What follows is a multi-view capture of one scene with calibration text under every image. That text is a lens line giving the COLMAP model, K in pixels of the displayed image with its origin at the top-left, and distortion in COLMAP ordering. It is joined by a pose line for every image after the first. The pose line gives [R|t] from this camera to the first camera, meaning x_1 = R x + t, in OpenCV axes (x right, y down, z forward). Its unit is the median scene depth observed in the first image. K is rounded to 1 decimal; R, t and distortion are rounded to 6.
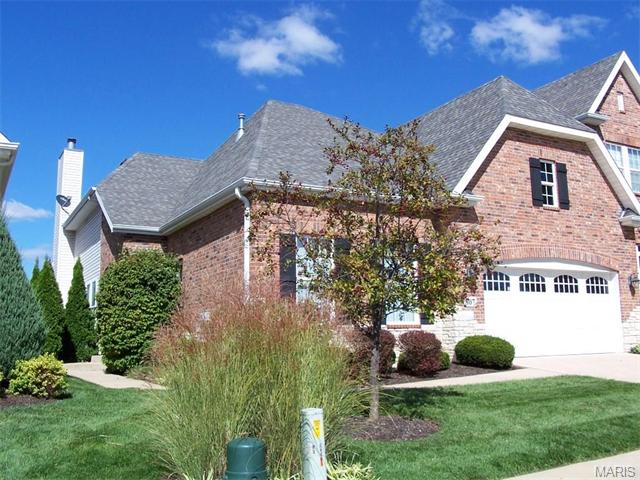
lens RADIAL K [[693.5, 0, 320.0], [0, 693.5, 240.0], [0, 0, 1]] dist [-0.013813, -0.040609]
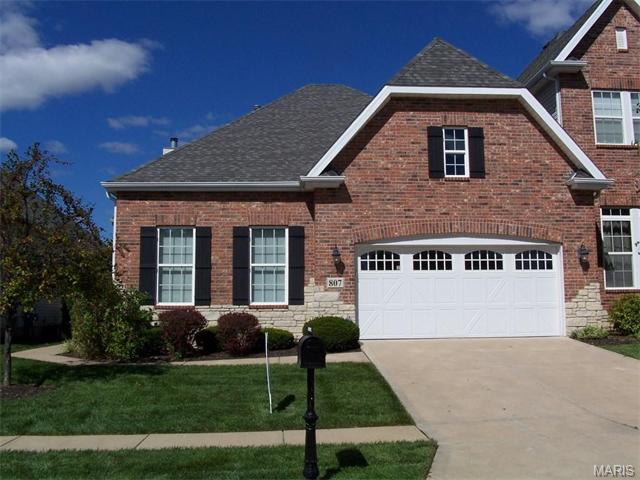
lens RADIAL K [[693.5, 0, 320.0], [0, 693.5, 240.0], [0, 0, 1]] dist [-0.013813, -0.040609]
pose [[0.891344, -0.042573, -0.451323, 0.574825], [0.059865, 0.997916, 0.024098, 0.002299], [0.449357, -0.048498, 0.892035, 0.090936]]
